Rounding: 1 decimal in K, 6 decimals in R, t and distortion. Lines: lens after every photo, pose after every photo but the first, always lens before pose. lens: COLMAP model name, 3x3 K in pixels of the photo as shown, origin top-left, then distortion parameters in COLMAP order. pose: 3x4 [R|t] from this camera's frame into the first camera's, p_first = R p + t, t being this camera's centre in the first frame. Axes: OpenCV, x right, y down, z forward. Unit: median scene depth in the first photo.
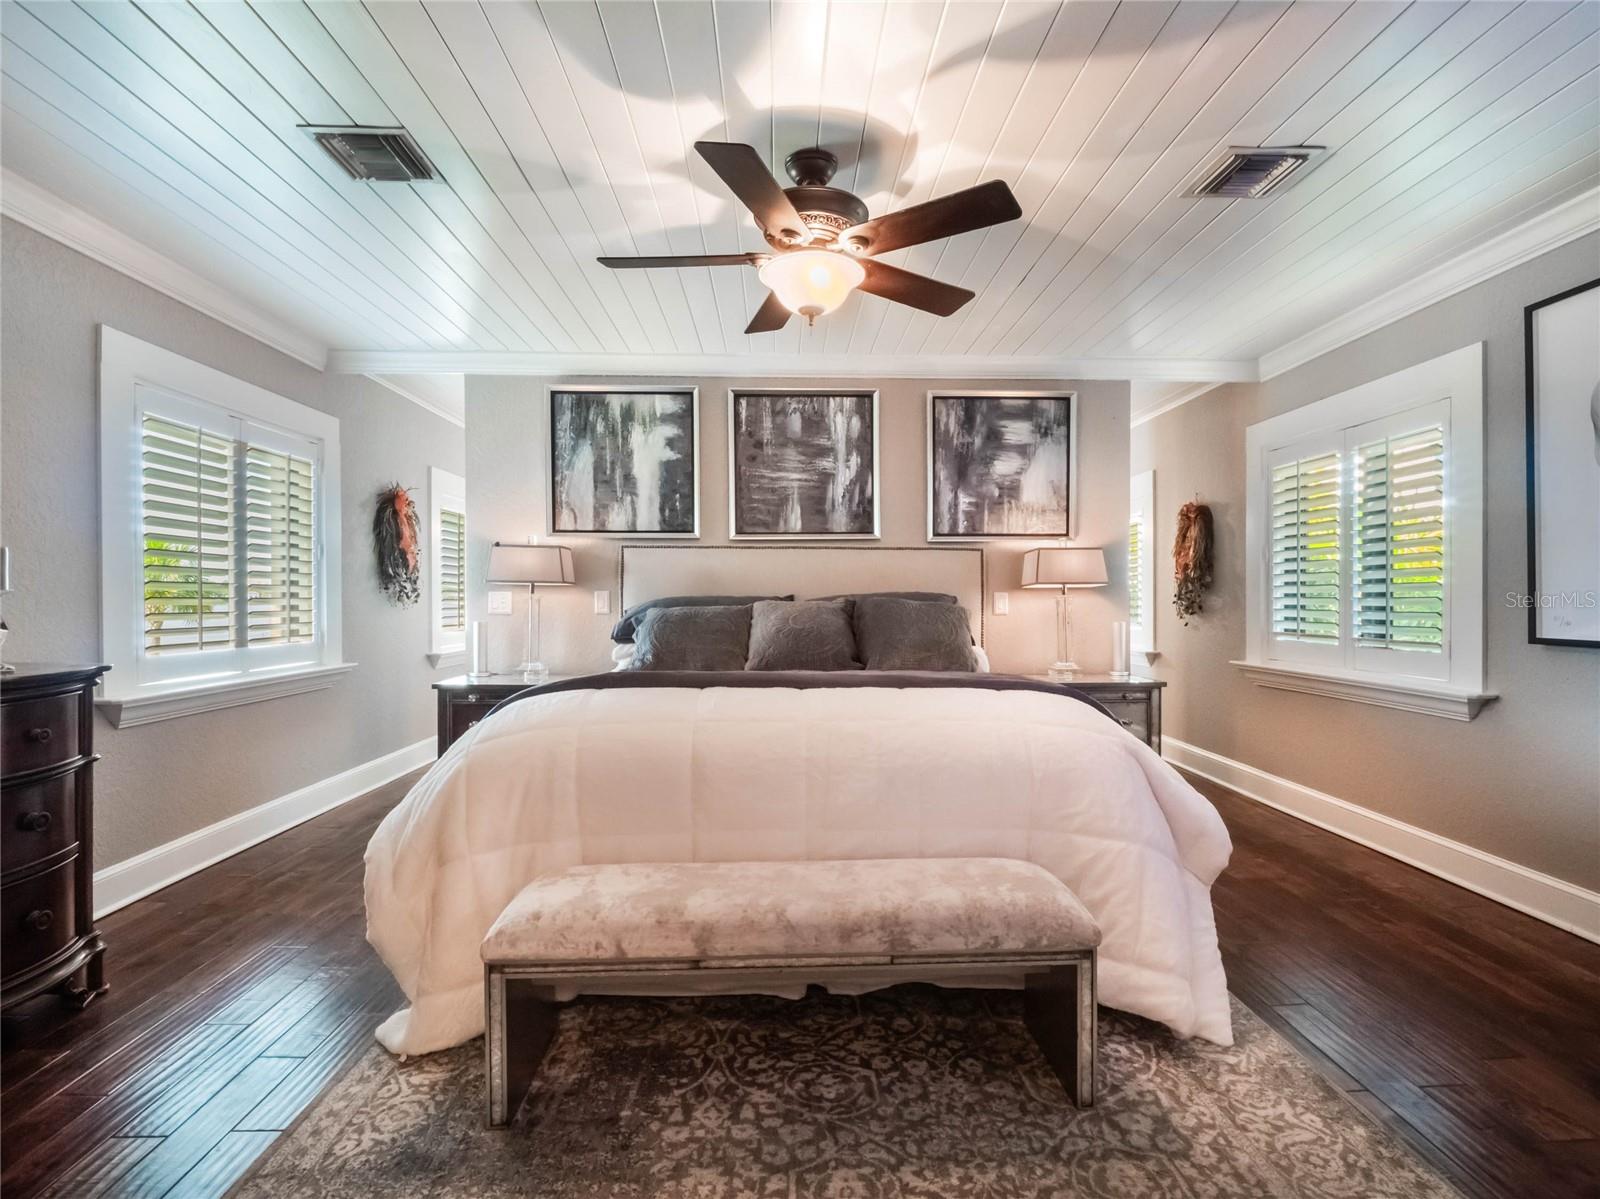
lens RADIAL K [[801.1, 0, 808.8], [0, 801.1, 602.9], [0, 0, 1]] dist [-0.003933, -0.011266]
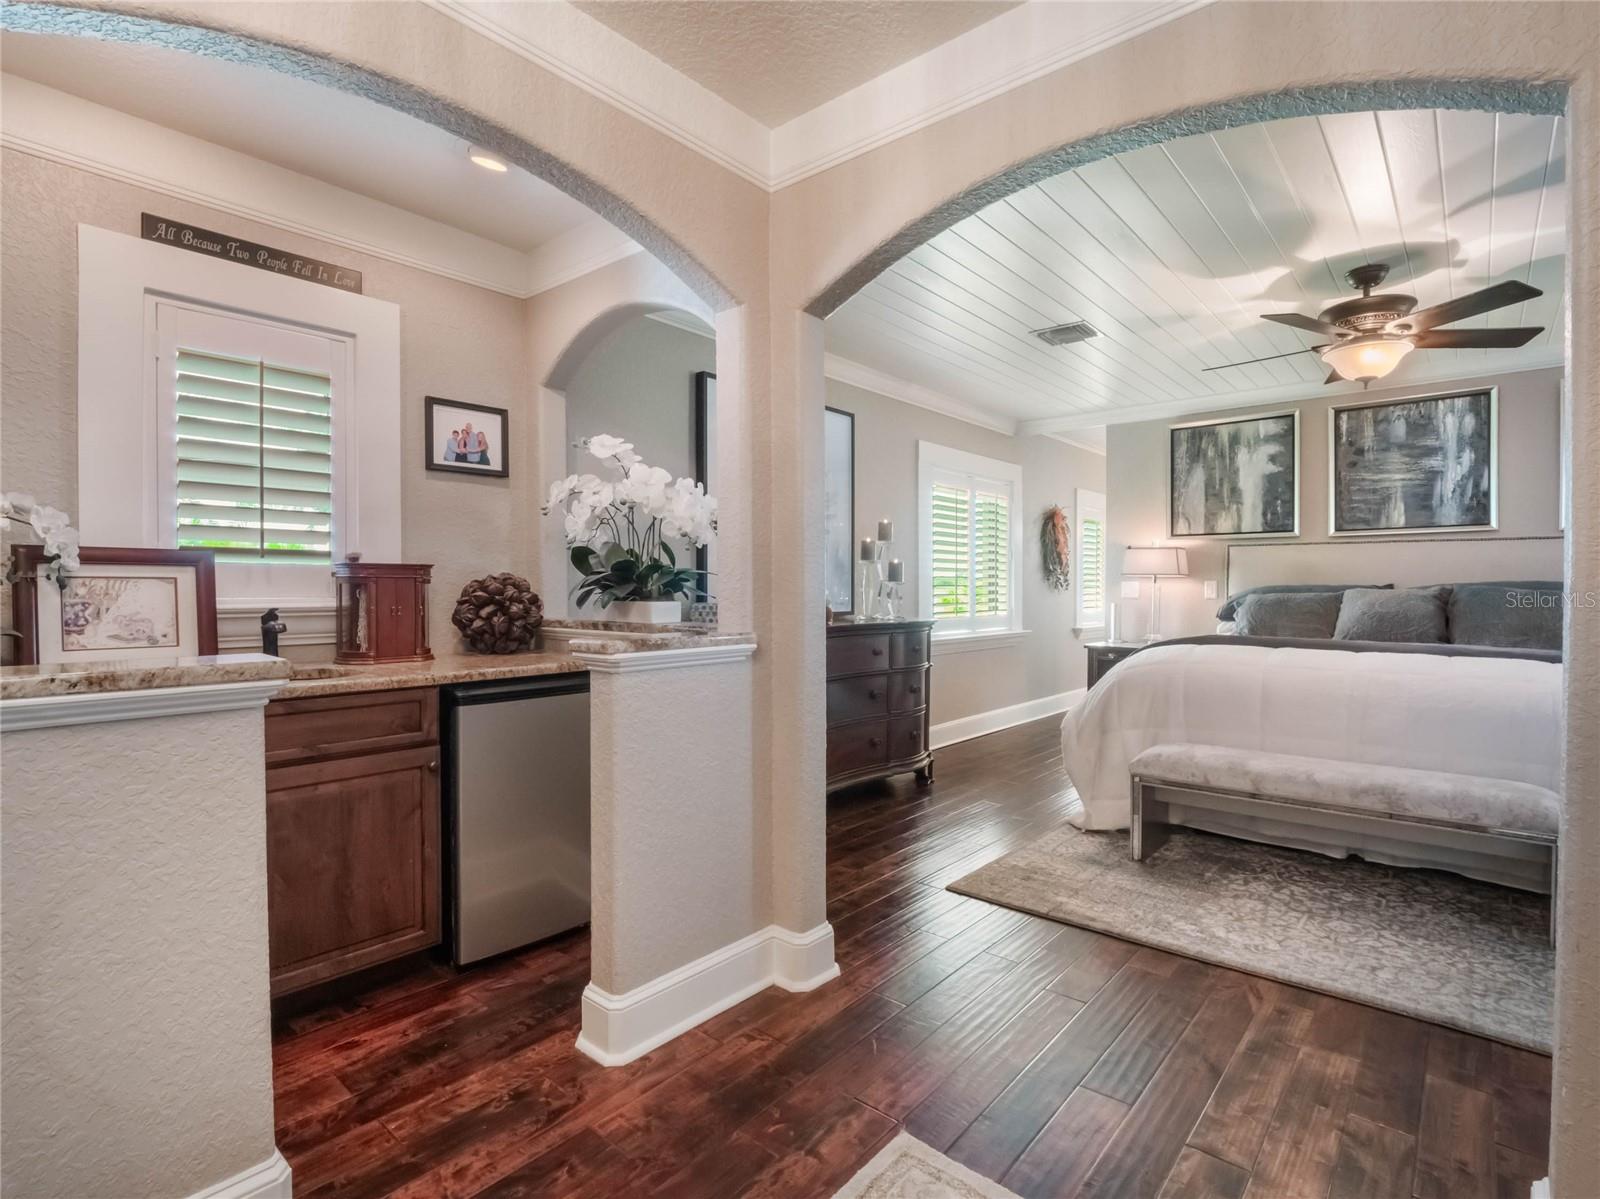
lens RADIAL K [[801.1, 0, 808.8], [0, 801.1, 602.9], [0, 0, 1]] dist [-0.003933, -0.011266]
pose [[0.741906, 0.013786, -0.670362, 0.121687], [-0.004347, 0.999866, 0.015751, 0.003025], [0.670490, -0.008772, 0.741867, -0.377205]]
